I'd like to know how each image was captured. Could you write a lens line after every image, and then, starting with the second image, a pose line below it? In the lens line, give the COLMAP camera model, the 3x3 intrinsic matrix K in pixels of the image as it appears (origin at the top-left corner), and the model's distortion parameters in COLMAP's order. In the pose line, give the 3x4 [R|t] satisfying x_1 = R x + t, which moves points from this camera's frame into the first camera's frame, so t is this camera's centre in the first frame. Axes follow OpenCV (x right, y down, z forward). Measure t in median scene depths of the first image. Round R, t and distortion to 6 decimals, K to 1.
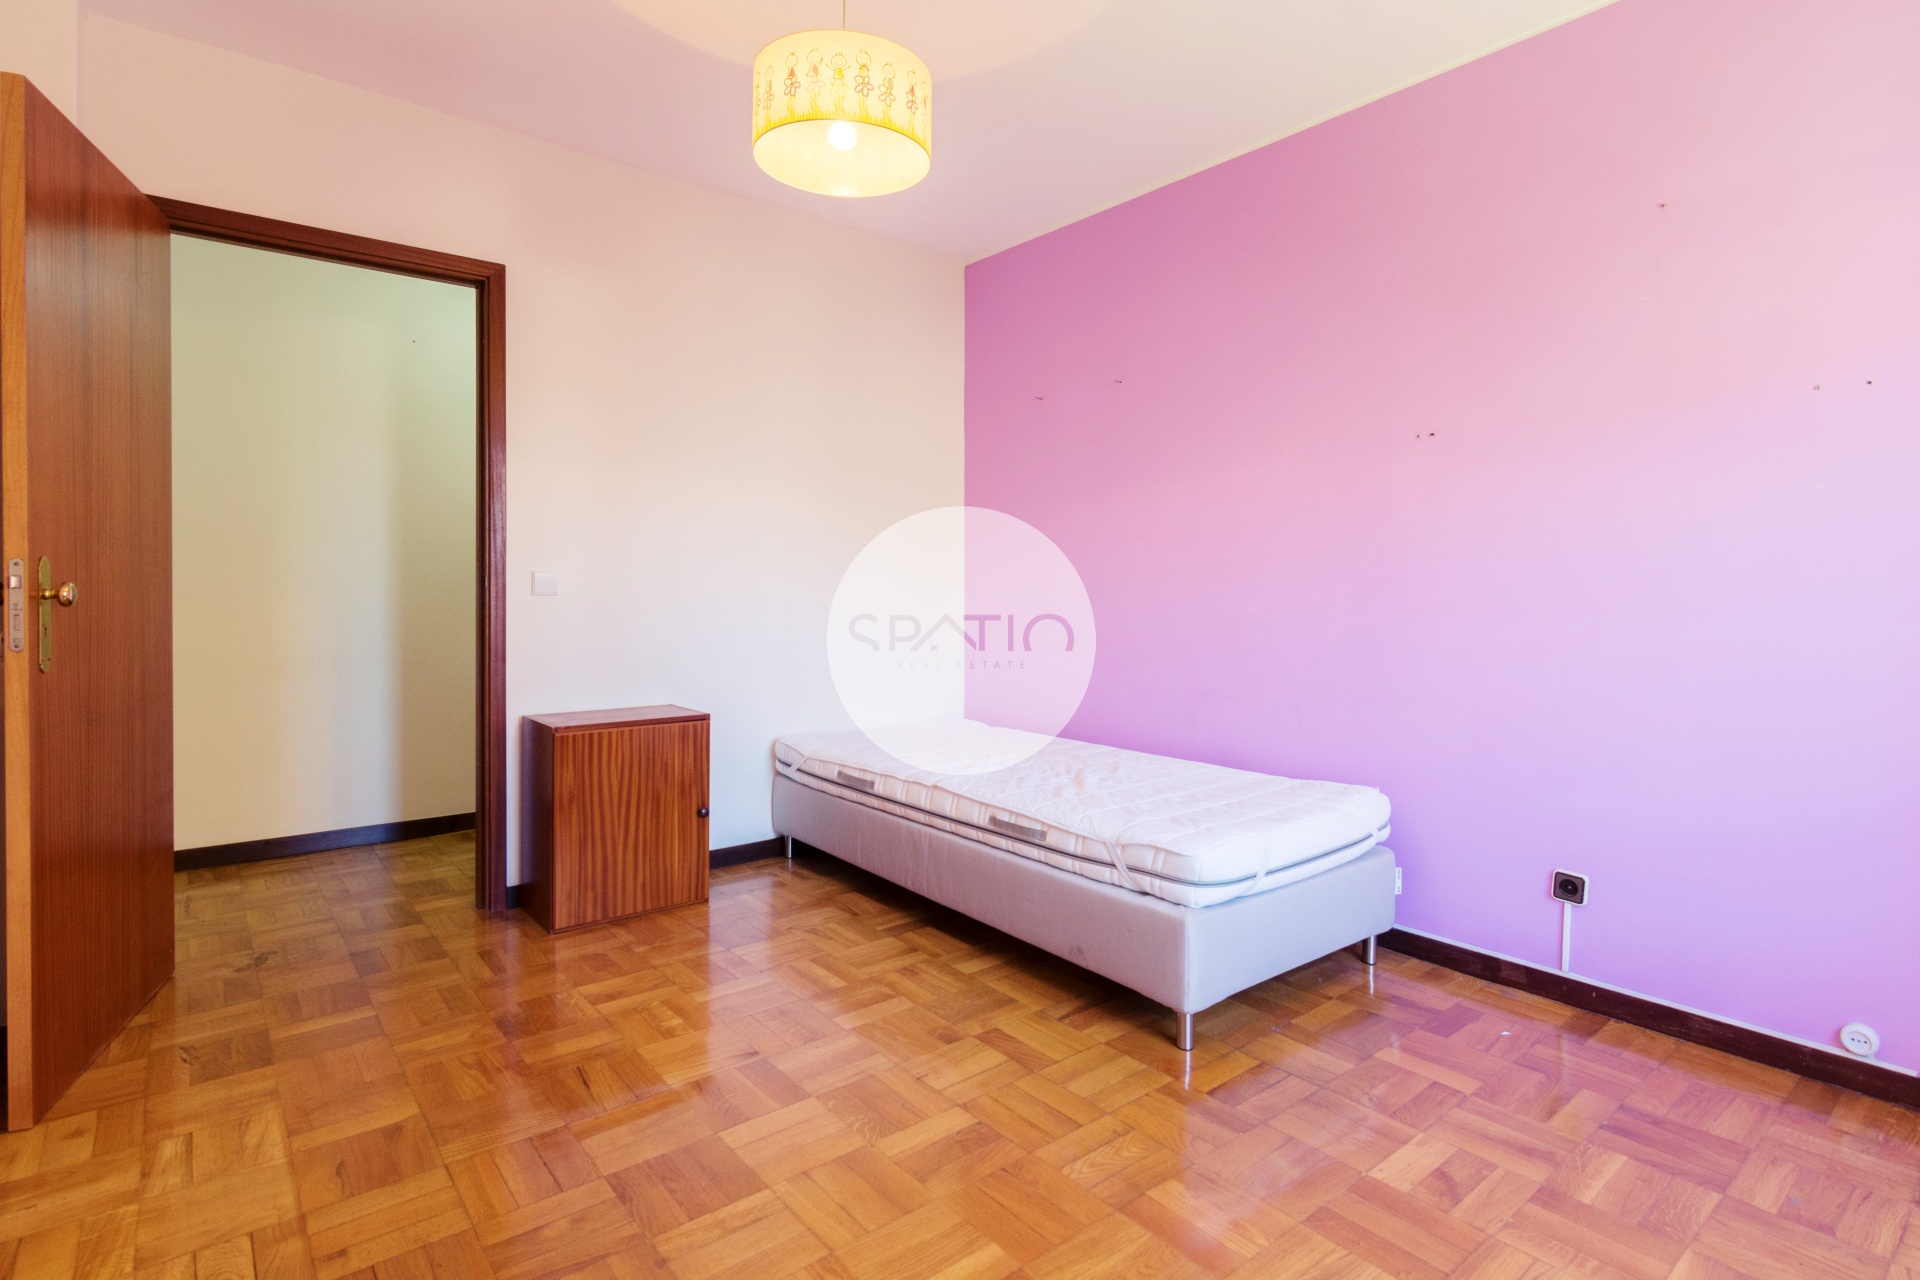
lens RADIAL K [[940.5, 0, 990.4], [0, 940.5, 595.7], [0, 0, 1]] dist [-0.011157, 0.003423]
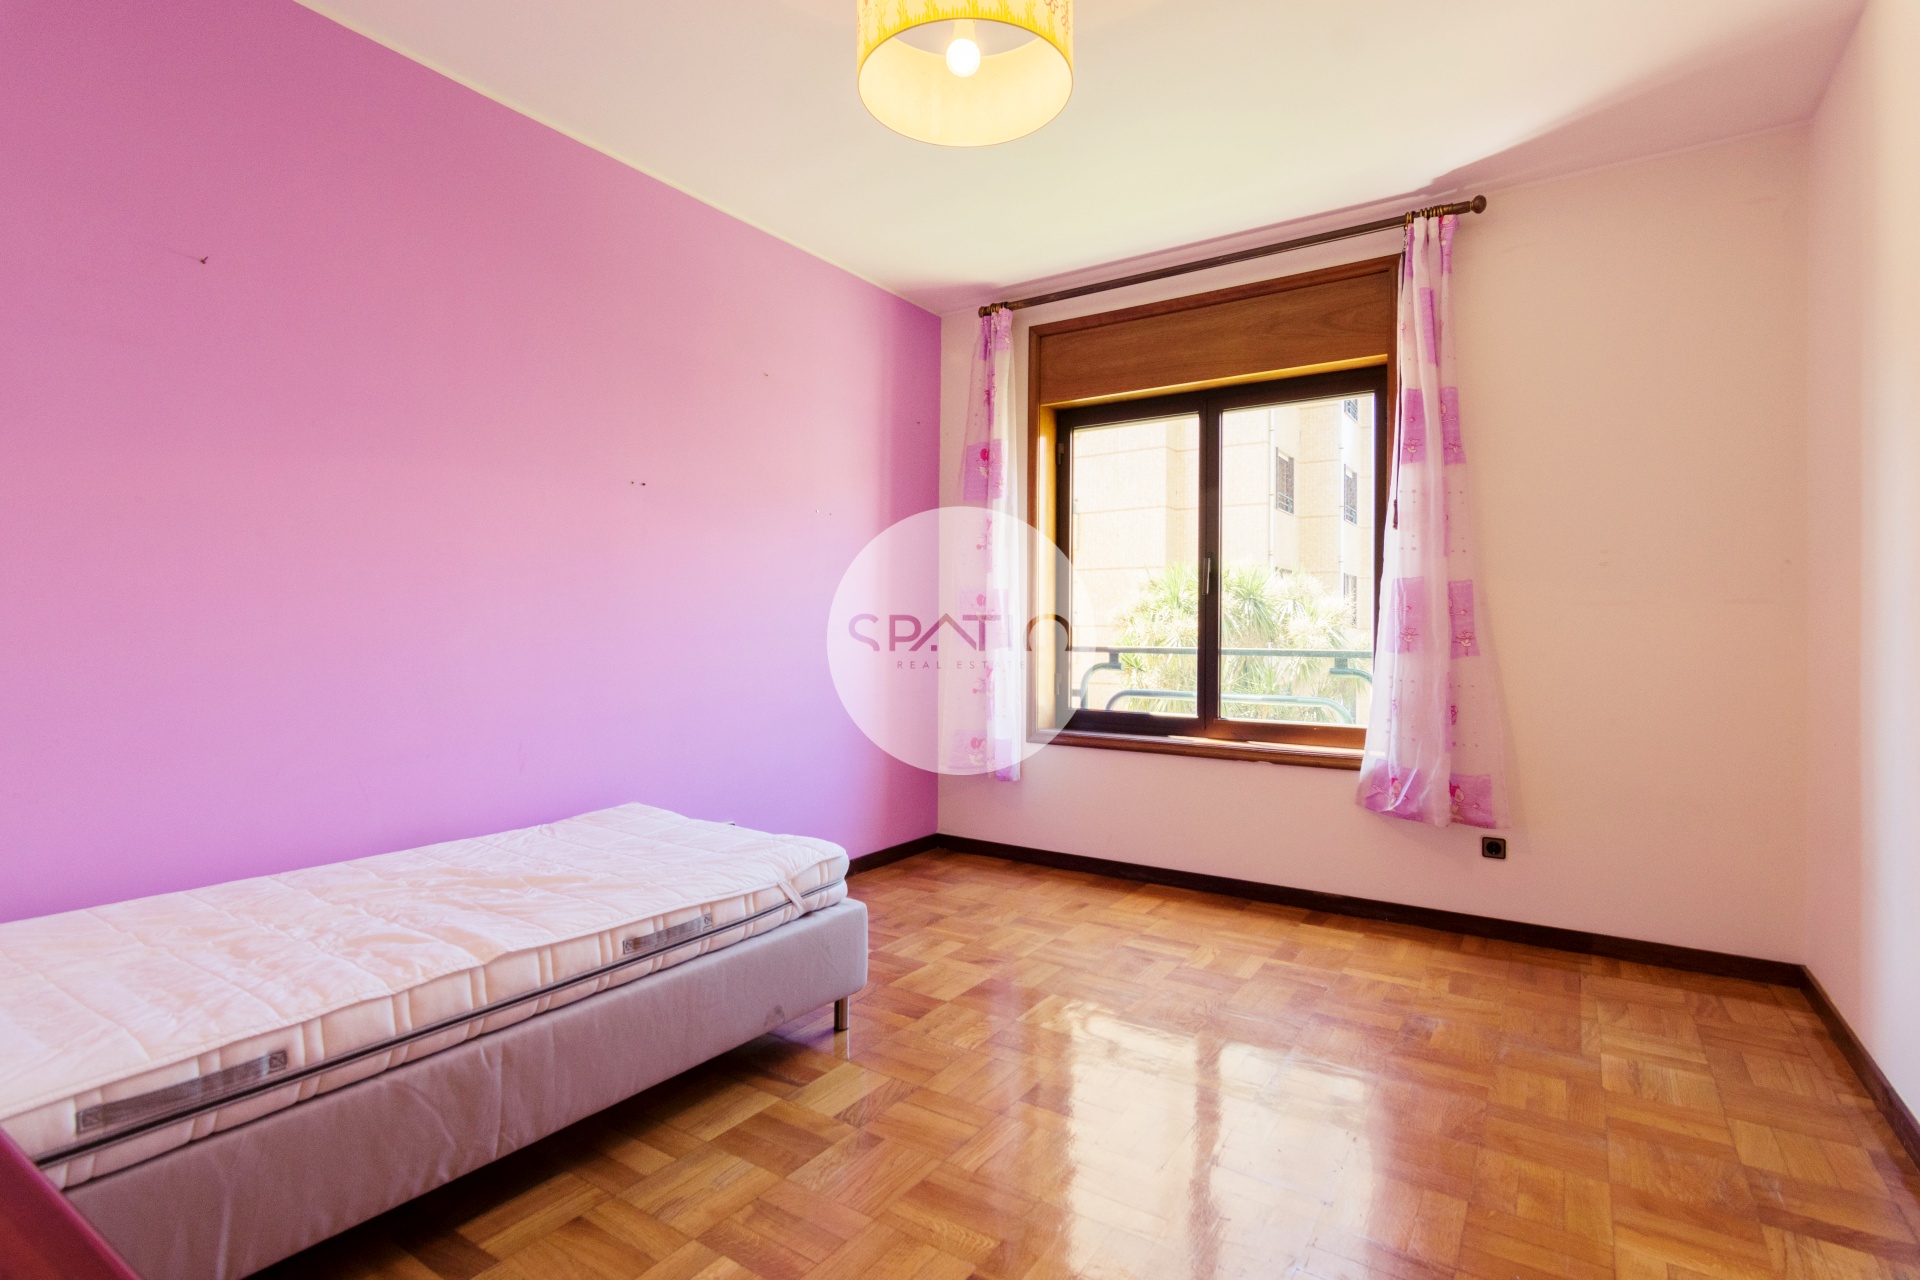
lens RADIAL K [[940.5, 0, 966.9], [0, 940.5, 637.3], [0, 0, 1]] dist [-0.011157, 0.003423]
pose [[-0.293188, -0.004267, 0.956045, -0.741772], [0.007279, 0.999951, 0.006695, 0.007444], [-0.956027, 0.008922, -0.293143, 0.967155]]
